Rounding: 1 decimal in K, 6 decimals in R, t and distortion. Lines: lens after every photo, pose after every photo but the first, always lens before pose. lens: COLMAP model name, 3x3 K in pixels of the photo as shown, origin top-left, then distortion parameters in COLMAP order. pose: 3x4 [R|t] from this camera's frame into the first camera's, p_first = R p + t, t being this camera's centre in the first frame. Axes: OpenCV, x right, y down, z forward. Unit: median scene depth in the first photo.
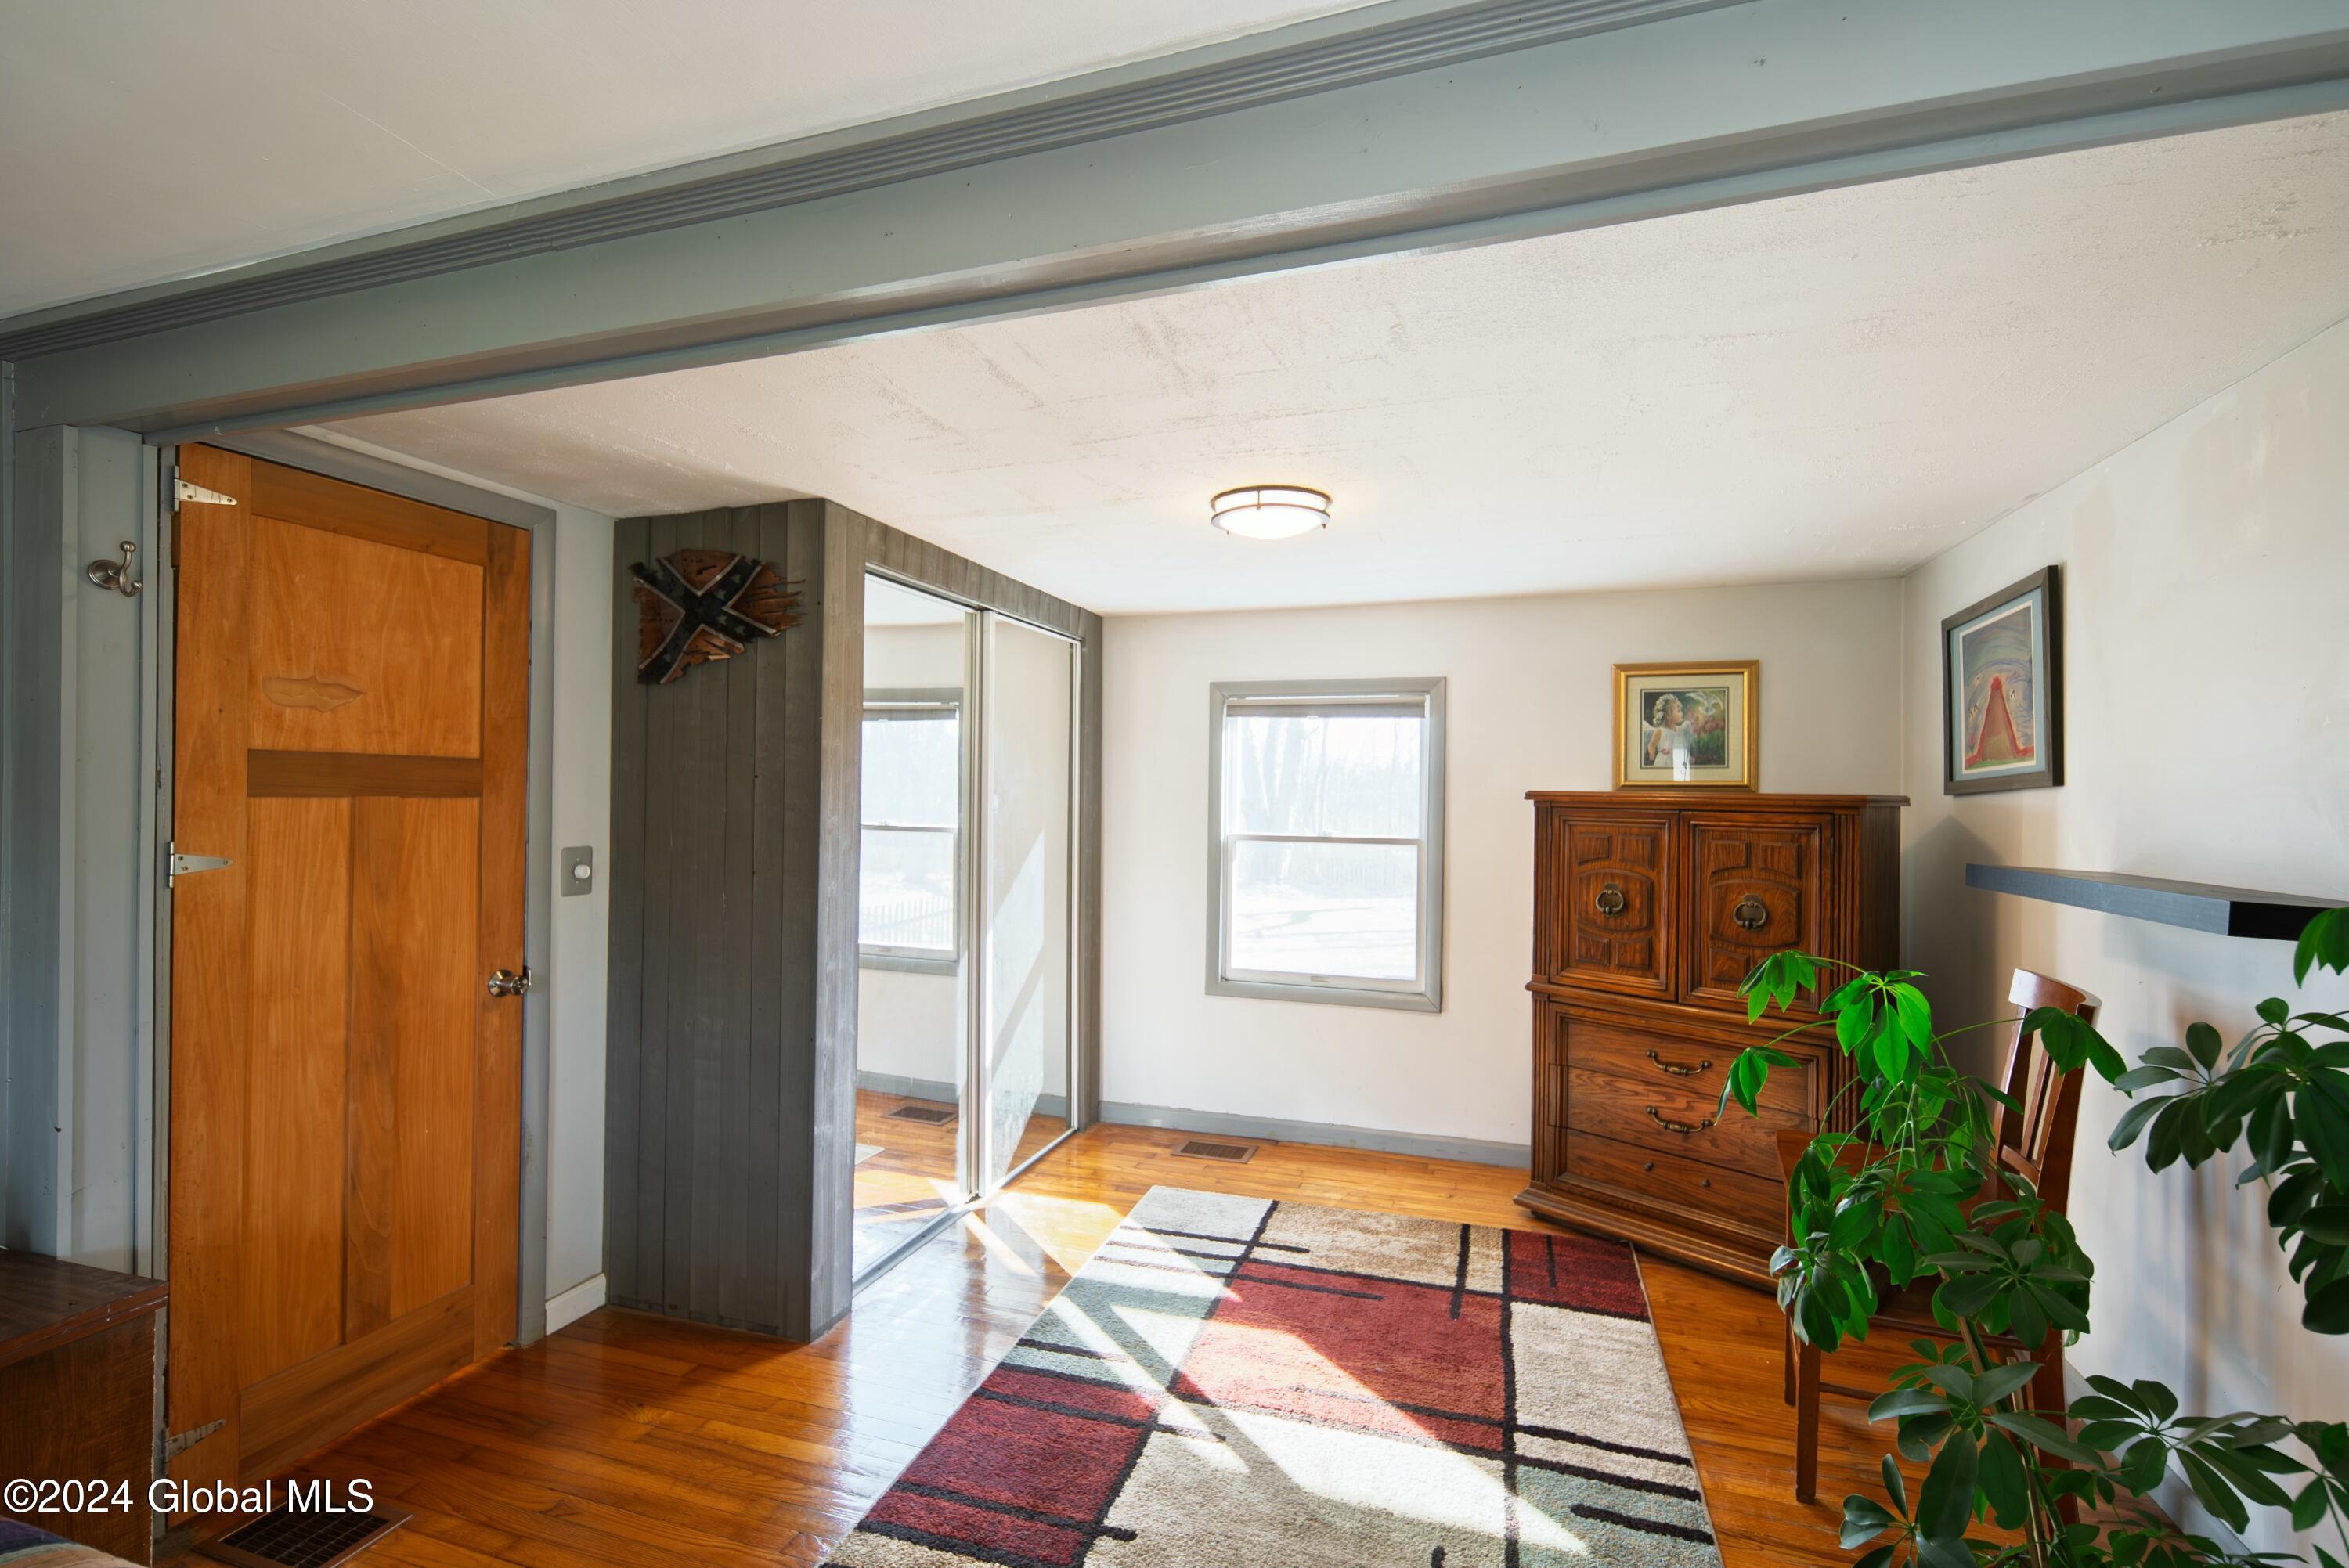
lens RADIAL K [[1030.0, 0, 1197.8], [0, 1030.0, 796.3], [0, 0, 1]] dist [0.001248, -0.000237]
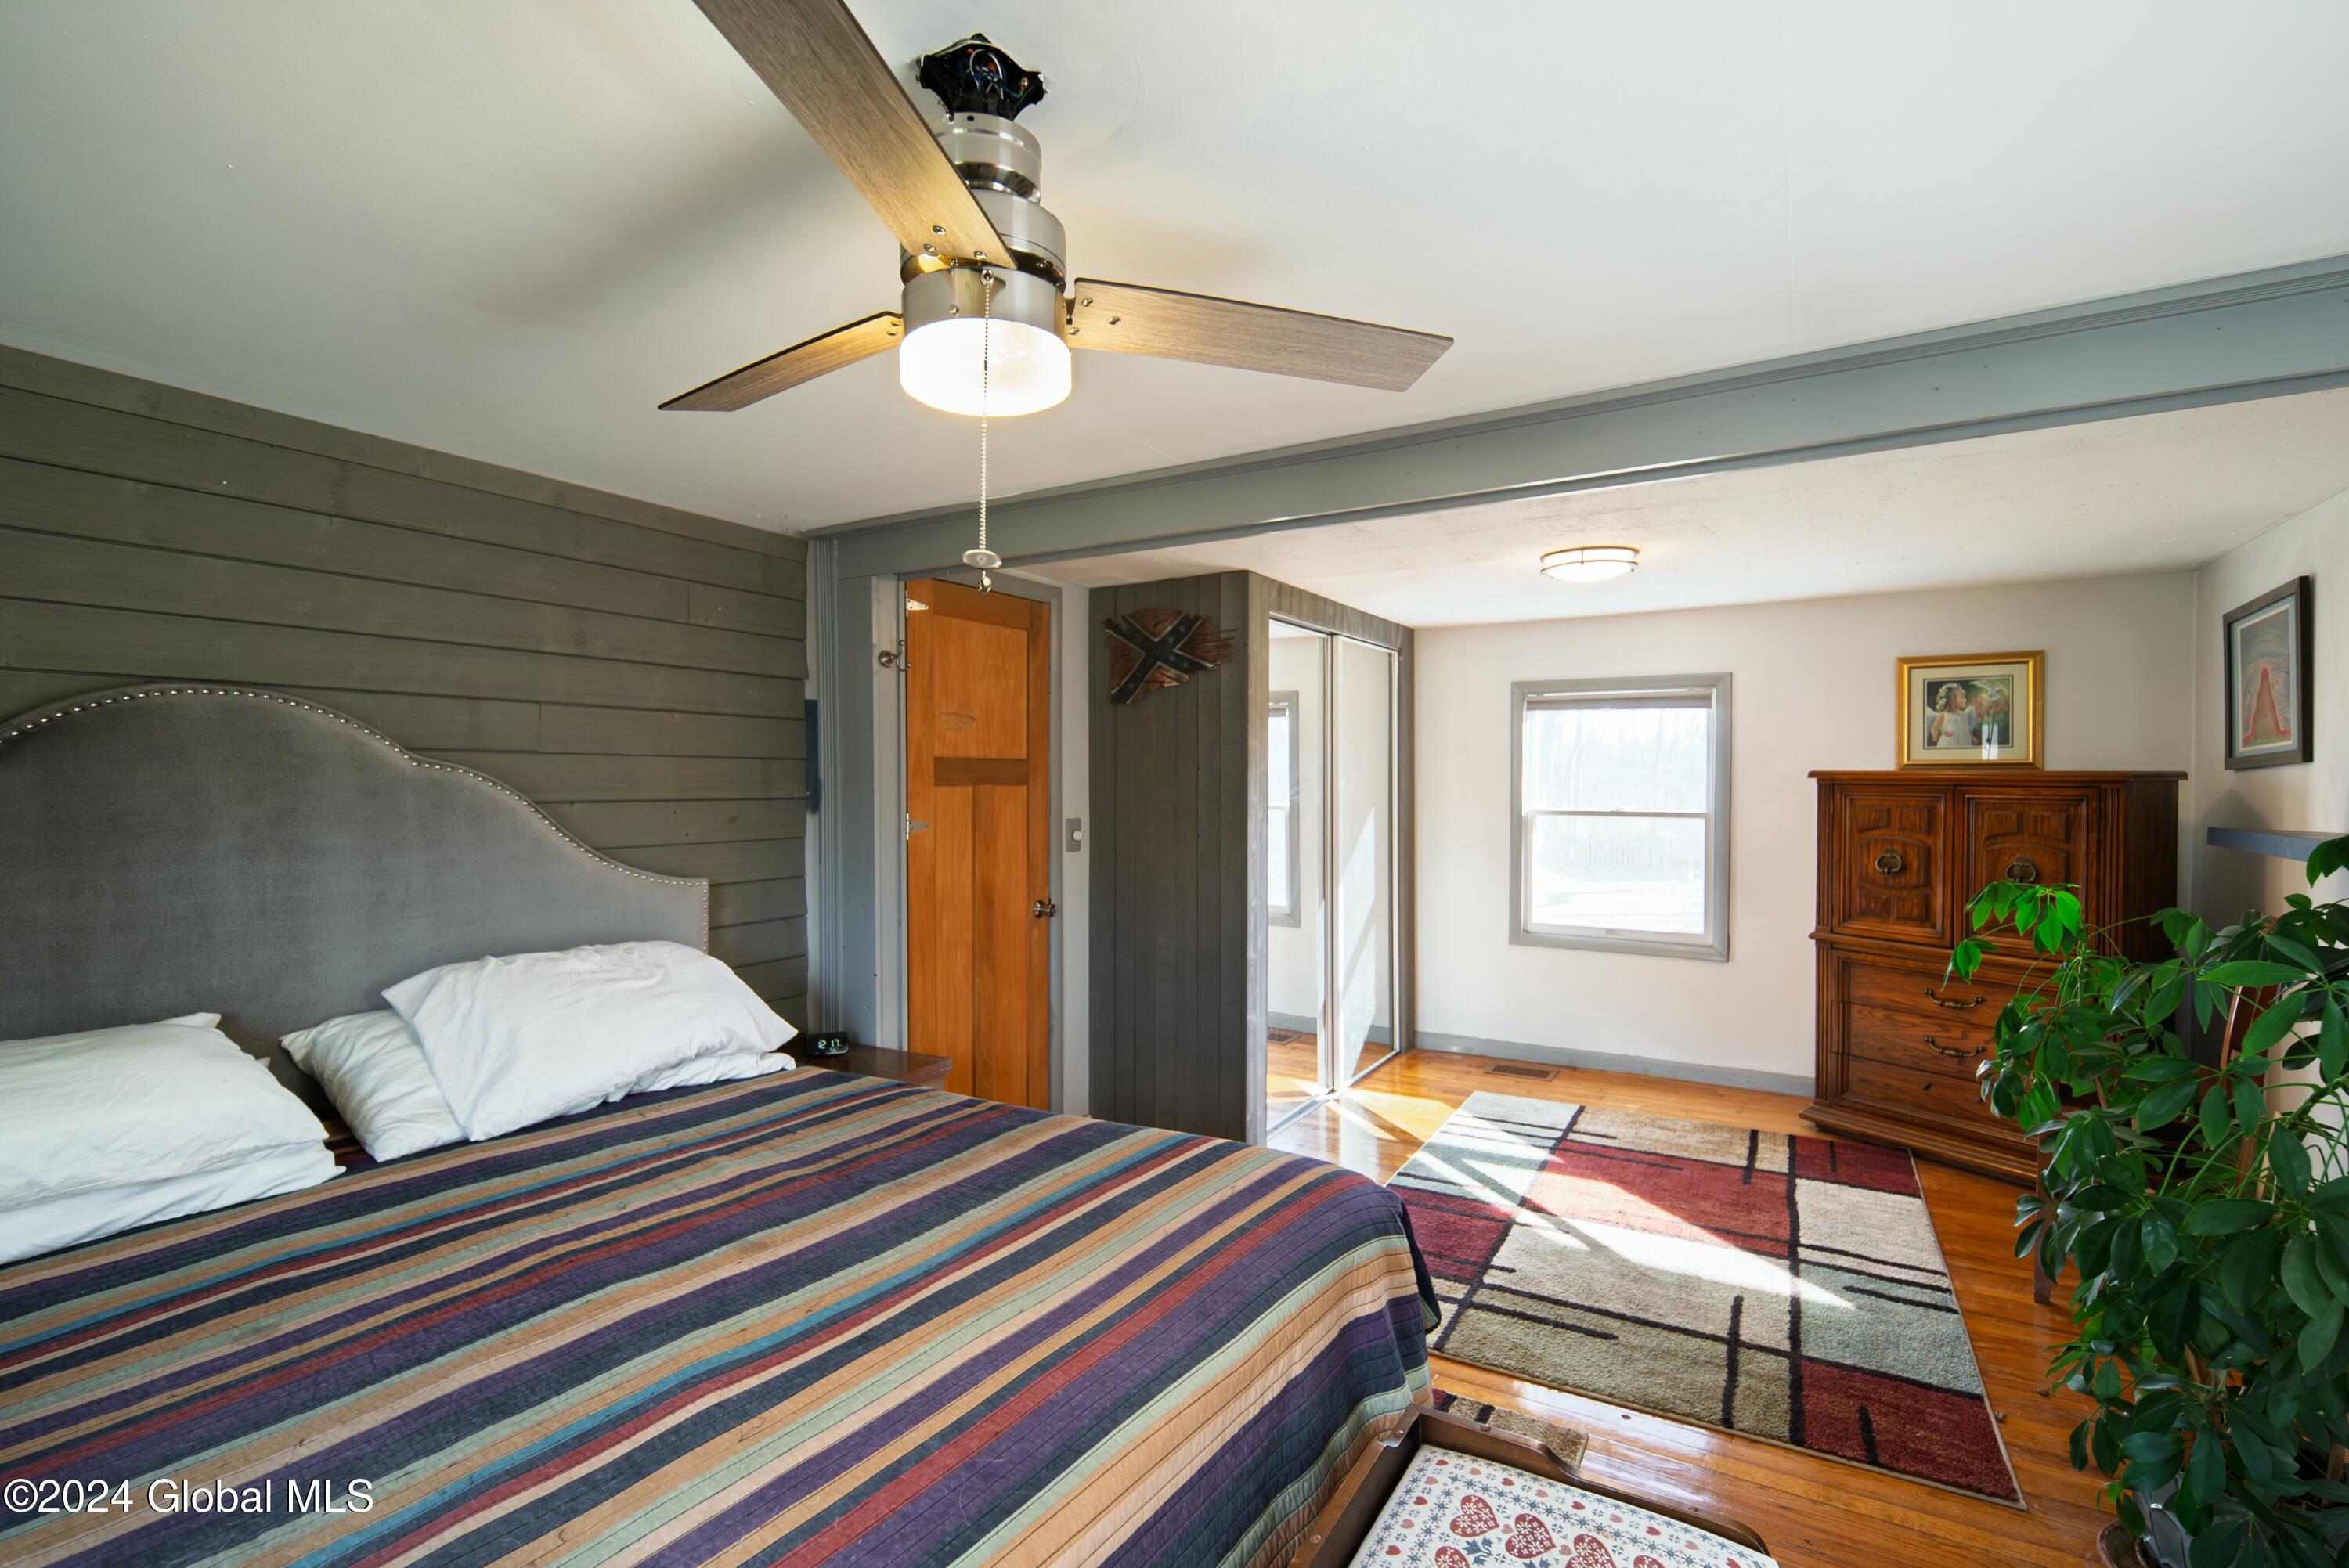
lens RADIAL K [[1056.2, 0, 1158.0], [0, 1056.2, 793.3], [0, 0, 1]] dist [0.003406, -0.000416]
pose [[0.968678, -0.007976, -0.248194, -0.112771], [0.011704, 0.999840, 0.013550, -0.004786], [0.248046, -0.016030, 0.968616, -0.391062]]
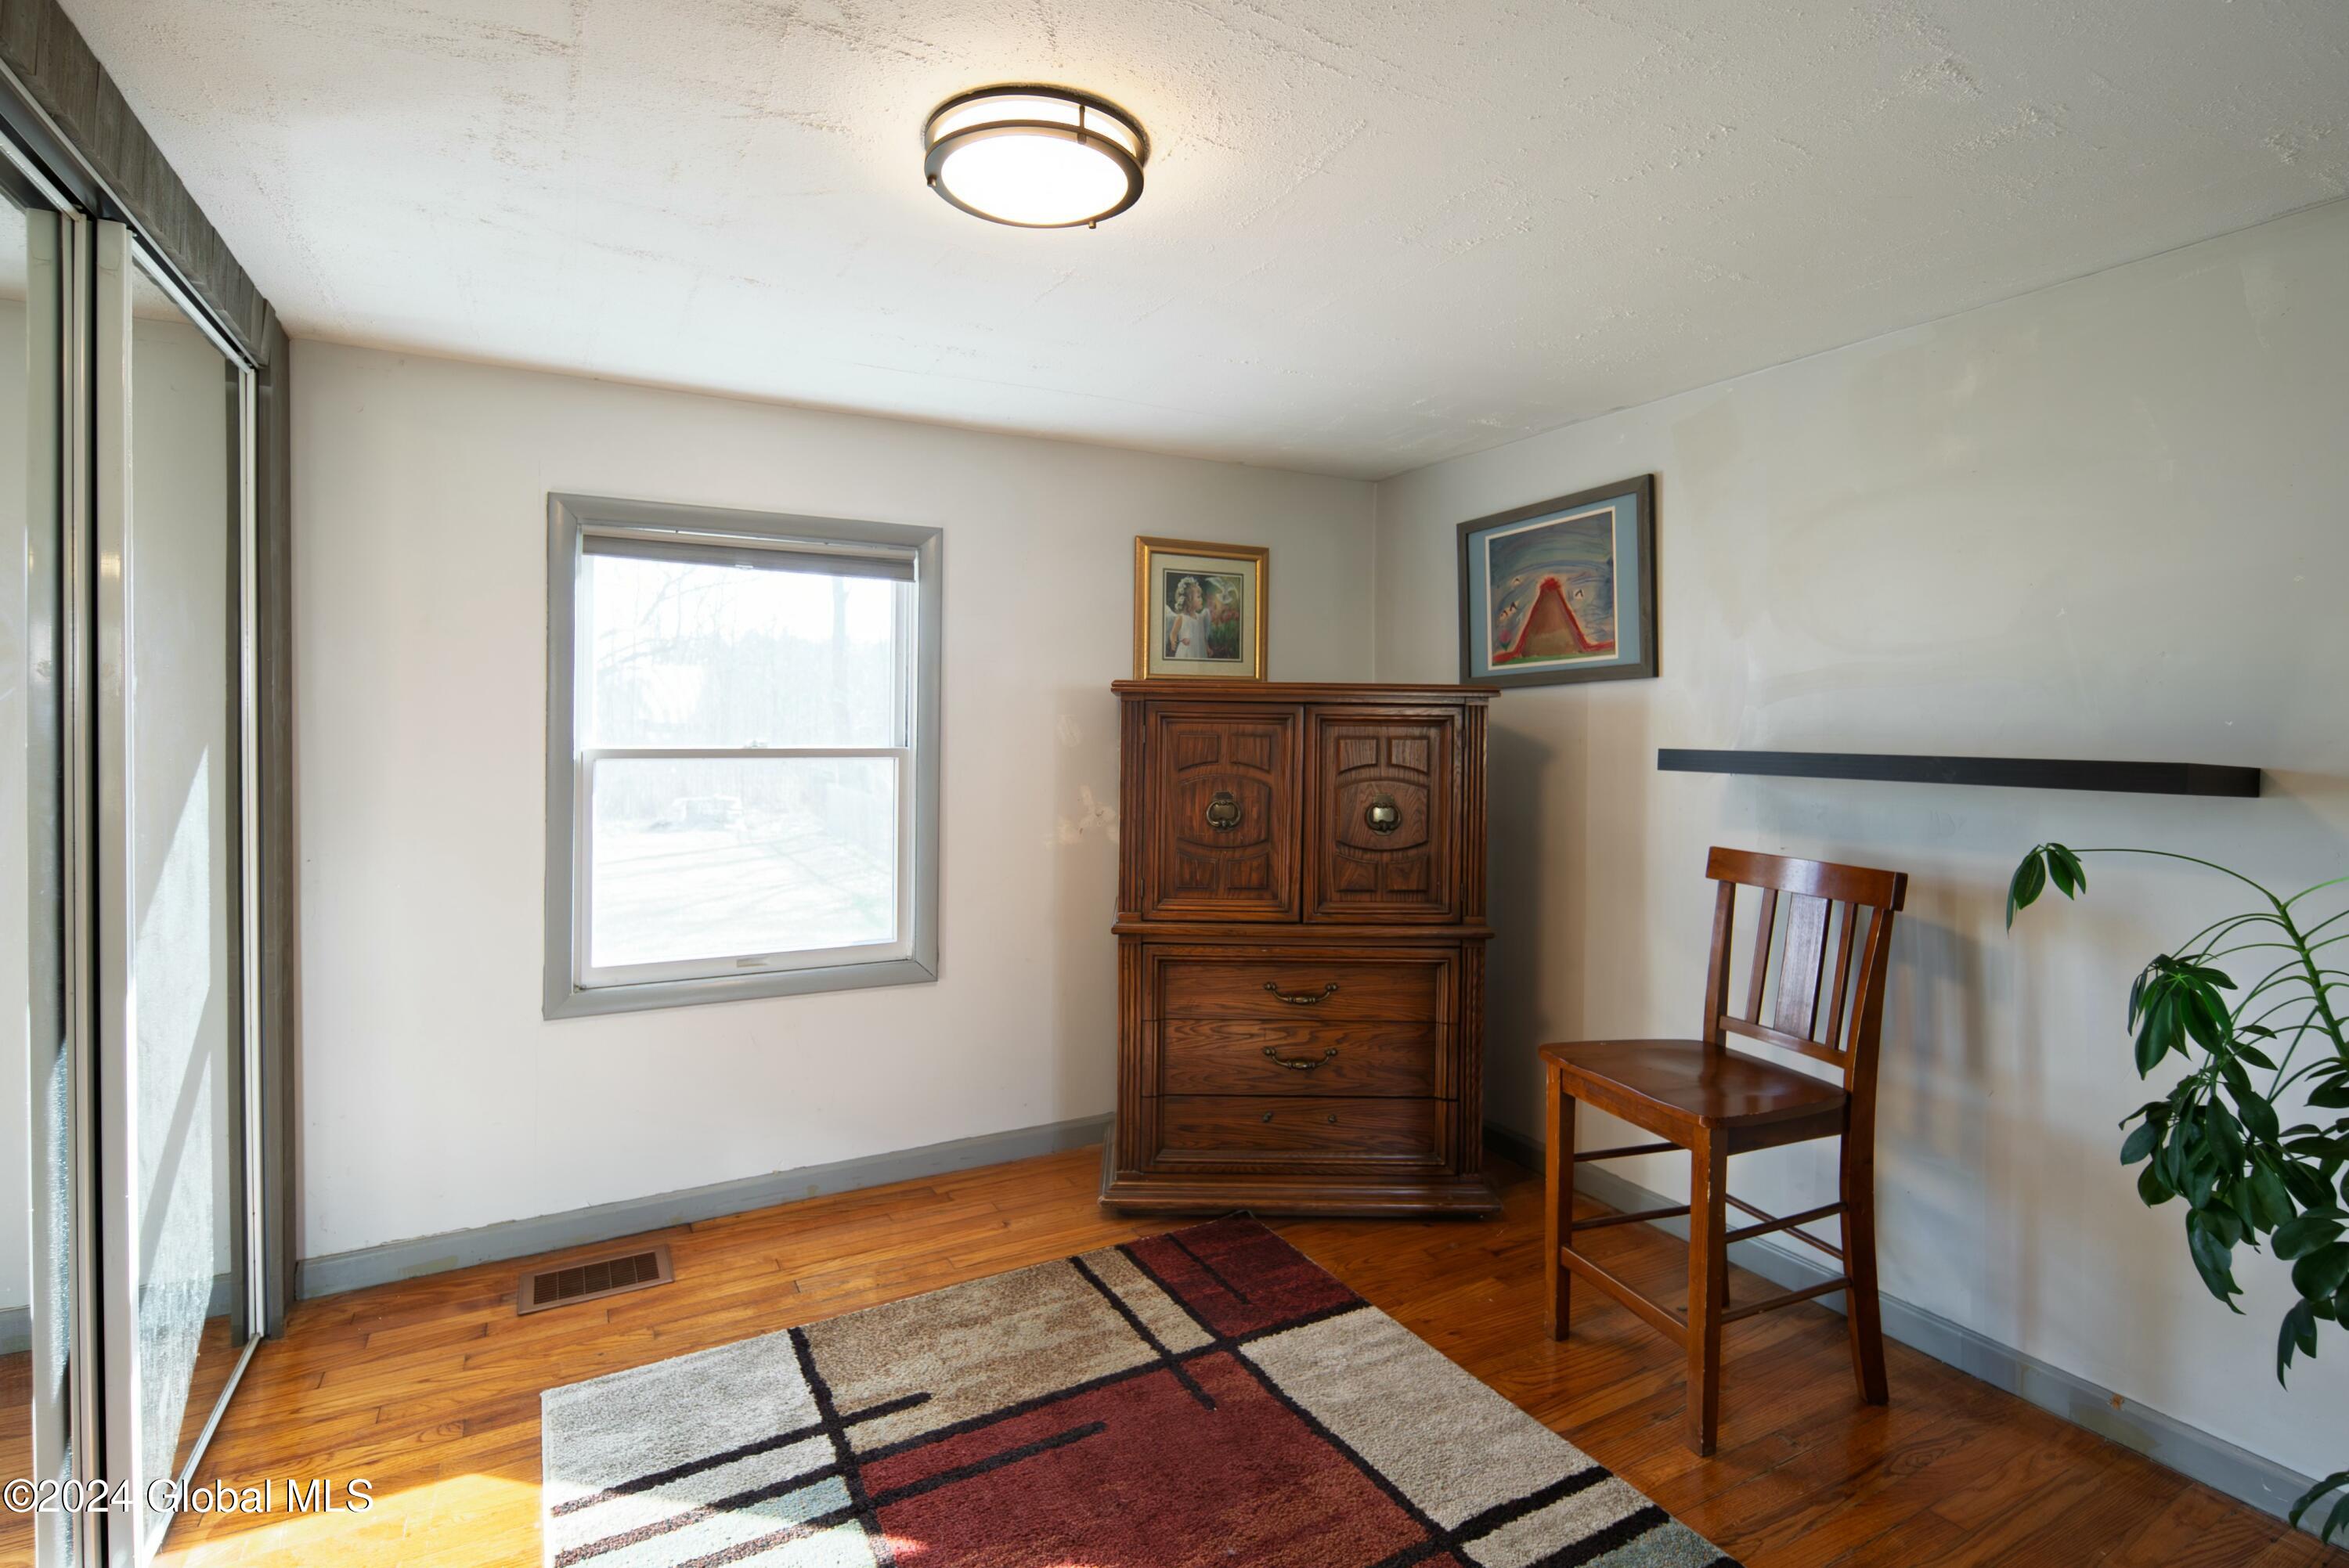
lens RADIAL K [[1048.1, 0, 1120.9], [0, 1048.1, 739.9], [0, 0, 1]] dist [-0.000201, -0.000034]
pose [[0.692818, -0.016080, 0.720934, -0.272281], [-0.000776, 0.999734, 0.023045, 0.023530], [-0.721112, -0.016525, 0.692621, 0.481601]]
